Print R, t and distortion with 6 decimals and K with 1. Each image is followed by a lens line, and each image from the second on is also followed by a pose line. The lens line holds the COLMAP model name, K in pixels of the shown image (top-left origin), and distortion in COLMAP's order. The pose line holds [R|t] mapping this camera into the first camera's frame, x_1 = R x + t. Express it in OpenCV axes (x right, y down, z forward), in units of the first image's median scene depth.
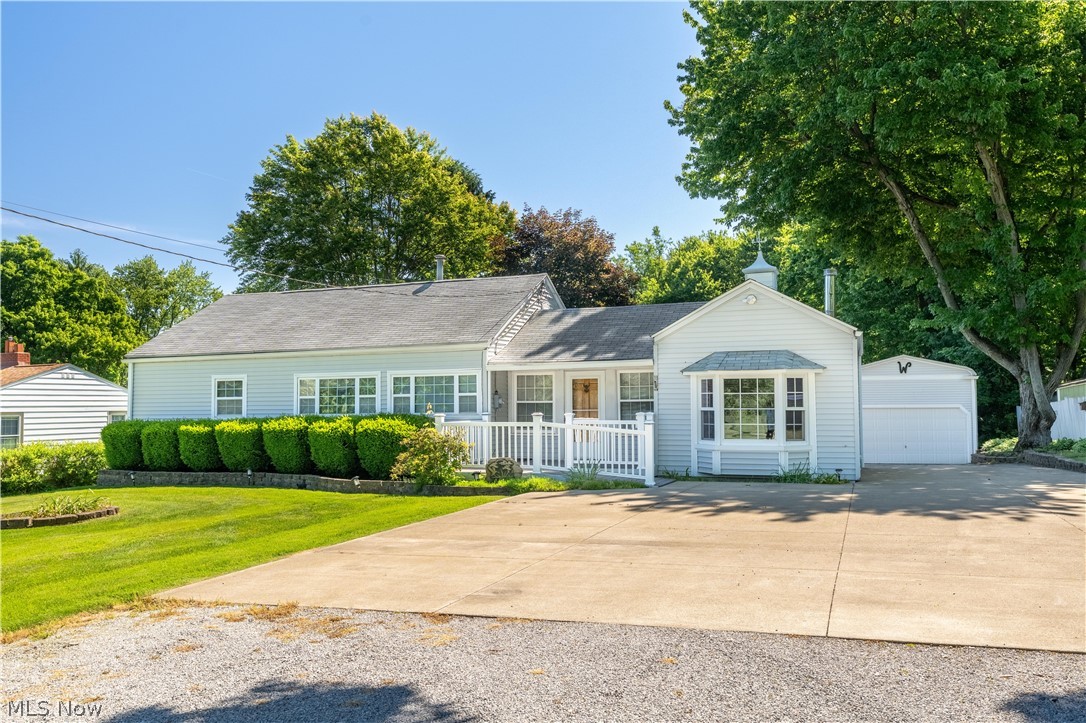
lens RADIAL K [[881.4, 0, 542.6], [0, 881.4, 367.2], [0, 0, 1]] dist [0.017360, 0.002755]
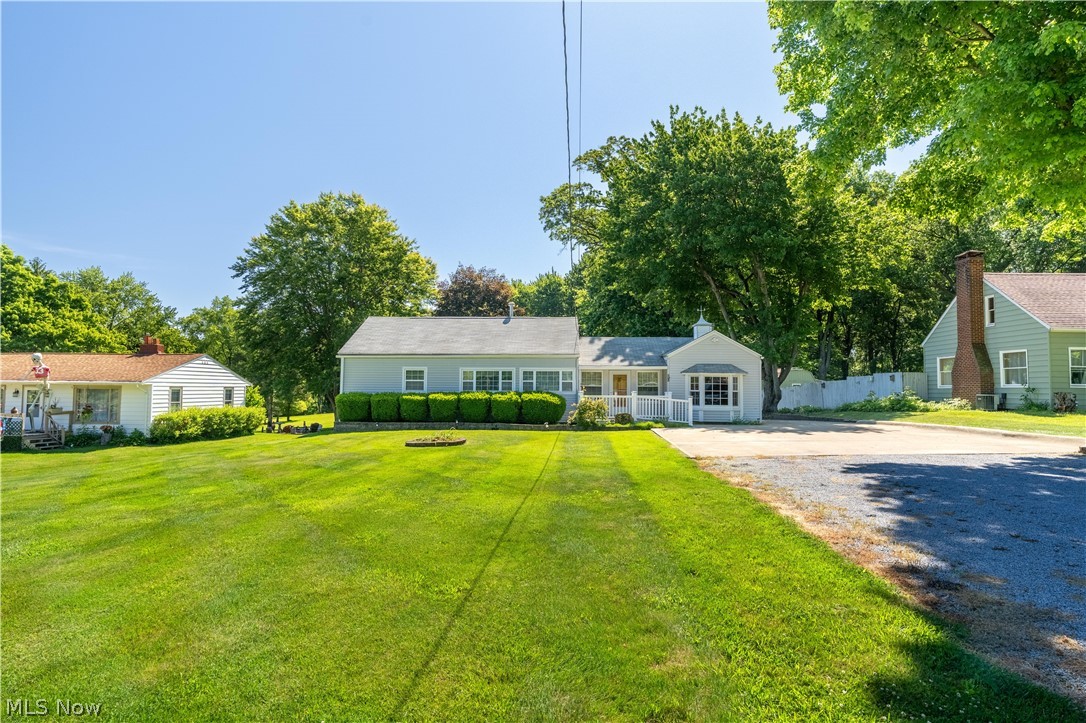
lens RADIAL K [[607.6, 0, 545.2], [0, 607.6, 358.0], [0, 0, 1]] dist [0.001504, -0.000152]
pose [[0.944065, 0.033623, 0.328040, -0.501642], [-0.030385, 0.999426, -0.014991, 0.001477], [-0.328356, 0.004185, 0.944545, -0.198844]]
